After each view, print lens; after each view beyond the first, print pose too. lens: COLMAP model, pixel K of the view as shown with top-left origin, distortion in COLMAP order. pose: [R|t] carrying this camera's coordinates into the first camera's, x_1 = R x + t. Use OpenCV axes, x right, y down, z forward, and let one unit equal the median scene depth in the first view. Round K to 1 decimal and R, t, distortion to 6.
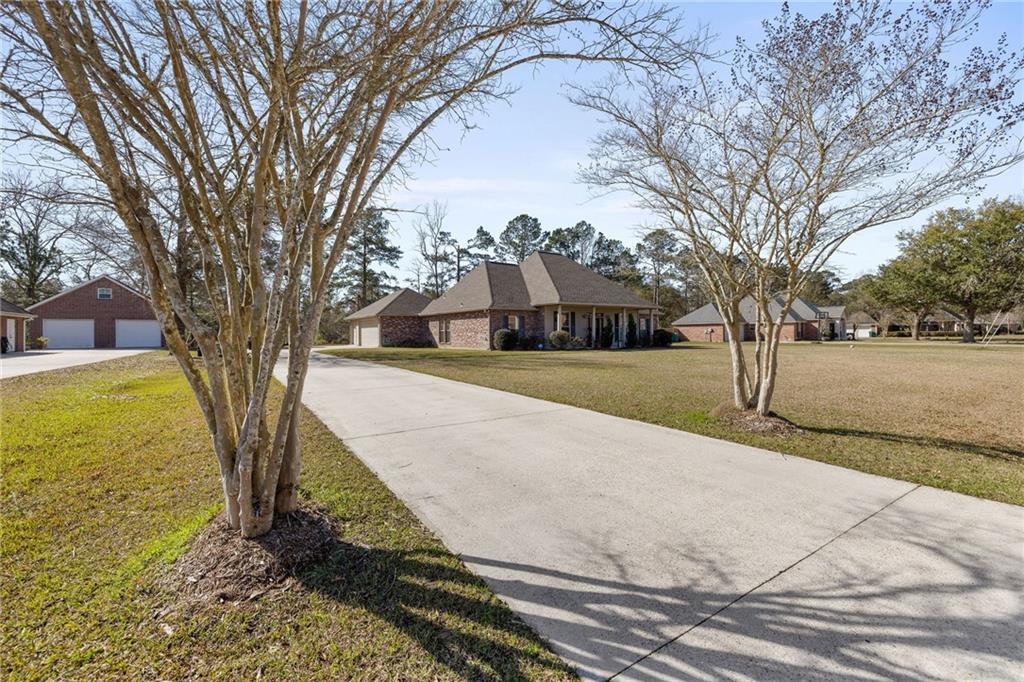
lens RADIAL K [[427.9, 0, 513.3], [0, 427.9, 335.8], [0, 0, 1]] dist [-0.001077, -0.000476]
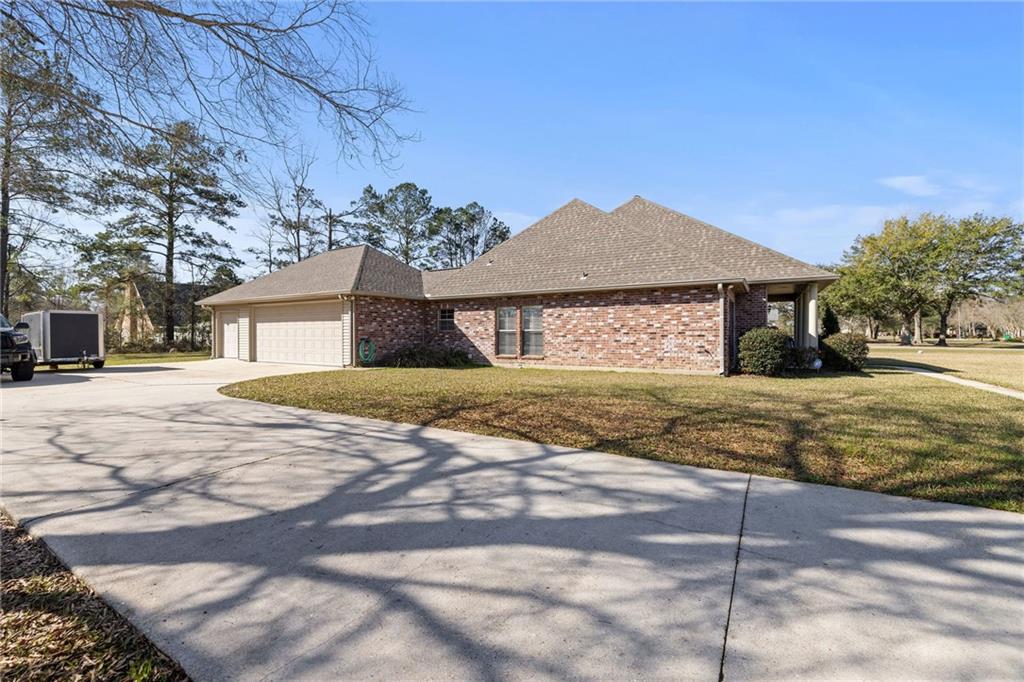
lens RADIAL K [[427.9, 0, 513.3], [0, 427.9, 335.8], [0, 0, 1]] dist [-0.001077, -0.000476]
pose [[0.905548, 0.003061, 0.424233, -0.164231], [-0.002720, 0.999995, -0.001410, -0.002350], [-0.424235, 0.000123, 0.905552, 0.253592]]
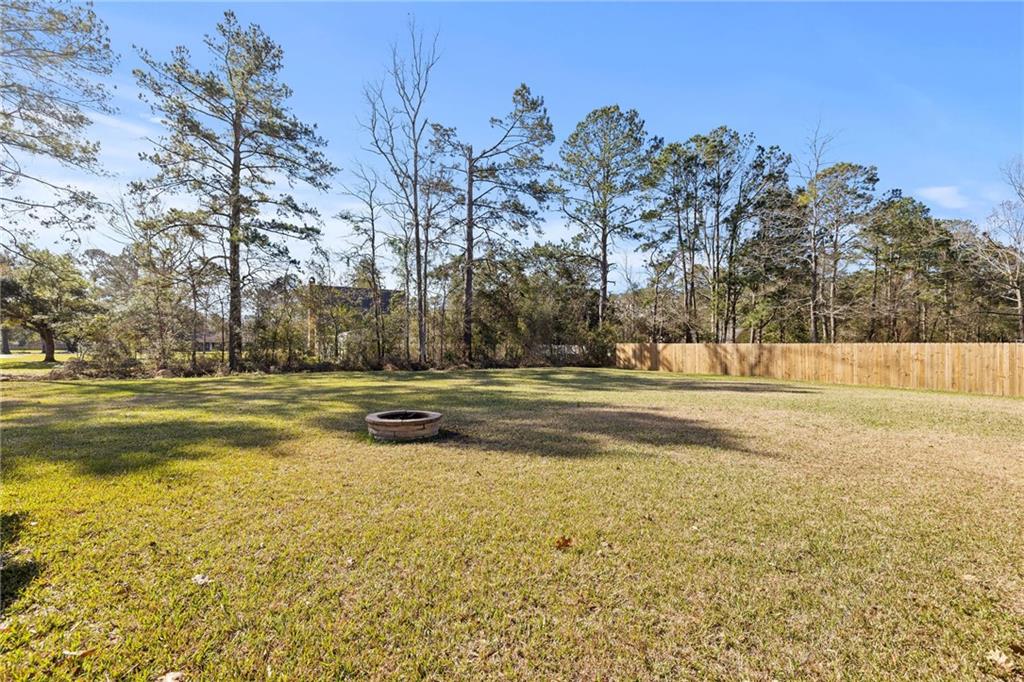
lens RADIAL K [[427.9, 0, 513.3], [0, 427.9, 335.8], [0, 0, 1]] dist [-0.001077, -0.000476]
pose [[0.996177, 0.012080, -0.086523, -0.048119], [-0.012949, 0.999871, -0.009489, -0.013364], [0.086398, 0.010573, 0.996205, 0.607916]]
